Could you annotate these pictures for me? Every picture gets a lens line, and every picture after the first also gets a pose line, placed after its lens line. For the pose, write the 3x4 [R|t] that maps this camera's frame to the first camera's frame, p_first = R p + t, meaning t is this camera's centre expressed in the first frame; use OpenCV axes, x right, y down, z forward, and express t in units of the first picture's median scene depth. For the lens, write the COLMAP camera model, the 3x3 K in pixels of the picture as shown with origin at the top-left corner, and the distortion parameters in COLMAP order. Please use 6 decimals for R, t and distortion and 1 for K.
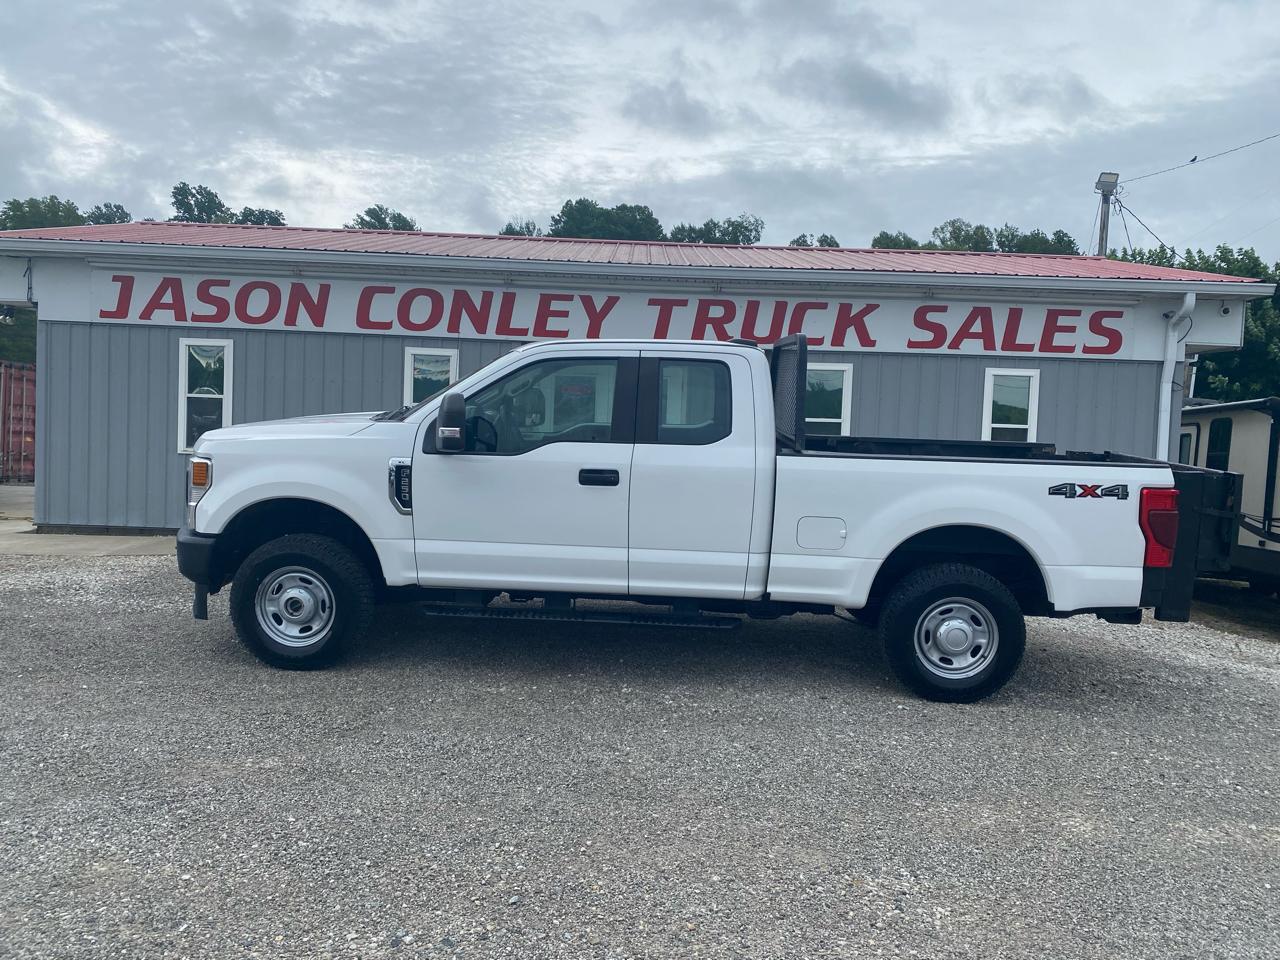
lens RADIAL K [[967.7, 0, 637.6], [0, 967.7, 487.7], [0, 0, 1]] dist [0.015508, -0.017063]
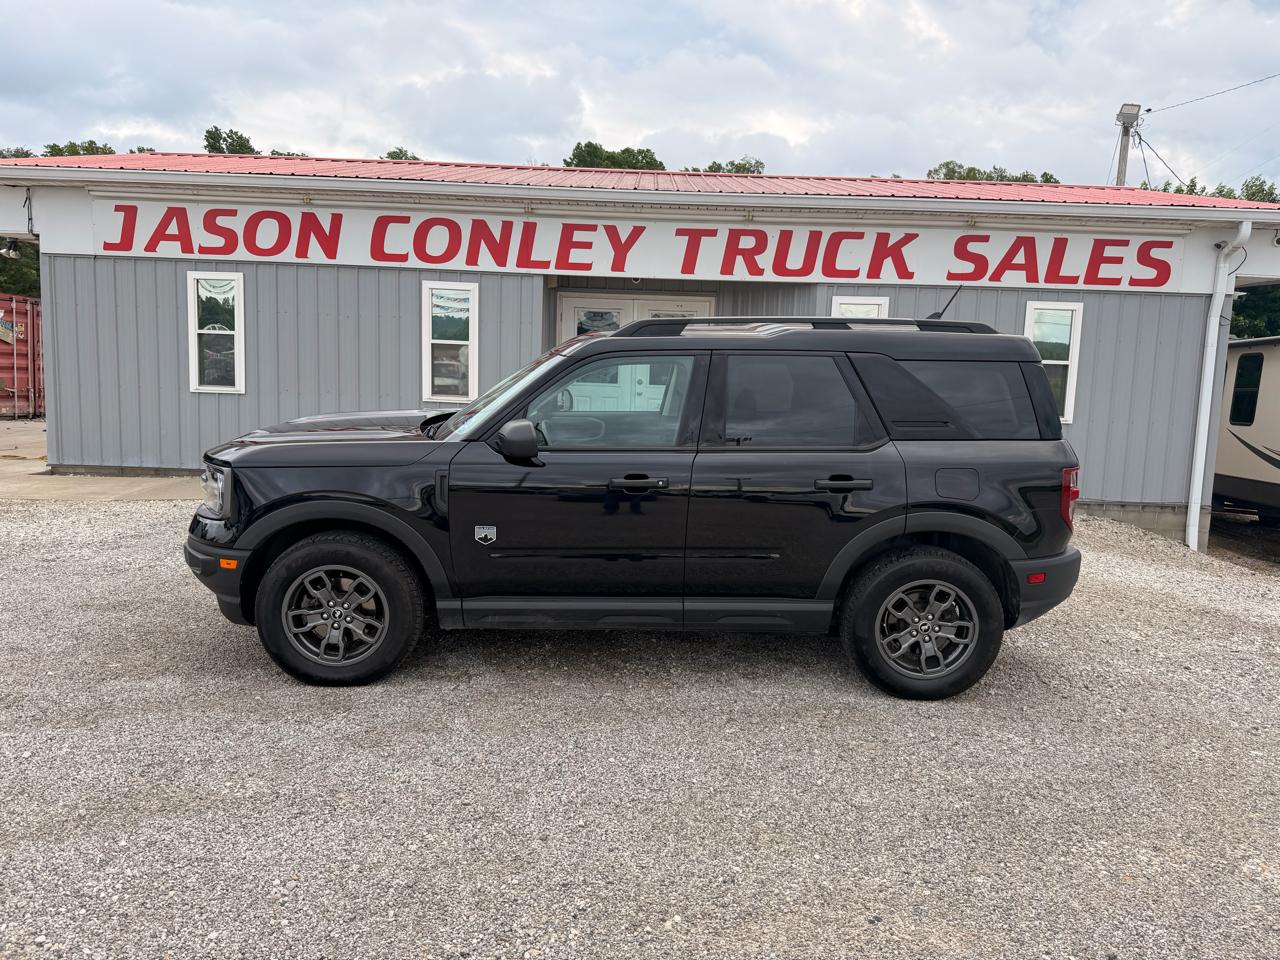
lens RADIAL K [[891.9, 0, 644.8], [0, 891.9, 485.0], [0, 0, 1]] dist [0.040049, -0.063602]
pose [[0.999997, -0.001421, -0.001852, -0.018170], [0.001555, 0.997203, 0.074725, -0.009162], [0.001740, -0.074728, 0.997202, 0.100788]]
